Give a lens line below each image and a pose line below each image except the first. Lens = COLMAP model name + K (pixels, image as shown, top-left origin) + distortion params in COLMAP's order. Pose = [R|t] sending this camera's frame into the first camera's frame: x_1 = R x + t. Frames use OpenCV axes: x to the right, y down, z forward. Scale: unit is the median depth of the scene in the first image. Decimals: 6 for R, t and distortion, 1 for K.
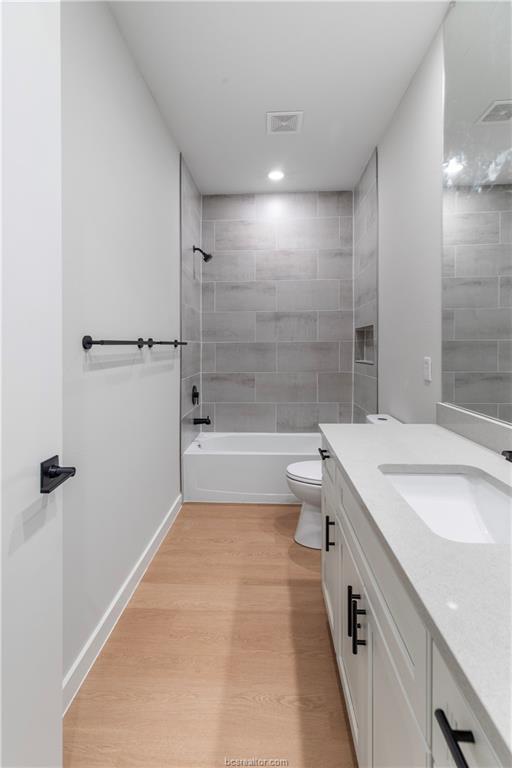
lens RADIAL K [[351.6, 0, 255.1], [0, 351.6, 349.3], [0, 0, 1]] dist [0.000052, 0.000448]
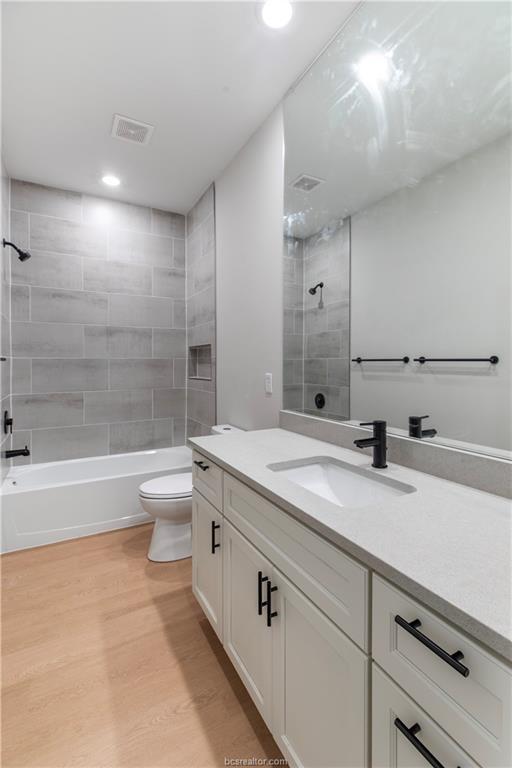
lens RADIAL K [[344.5, 0, 256.1], [0, 344.5, 368.0], [0, 0, 1]] dist [0.001481, -0.000250]
pose [[0.849839, -0.001615, 0.527040, -0.099277], [-0.001772, 0.999981, 0.005921, -0.001716], [-0.527040, -0.005966, 0.849820, 0.012591]]
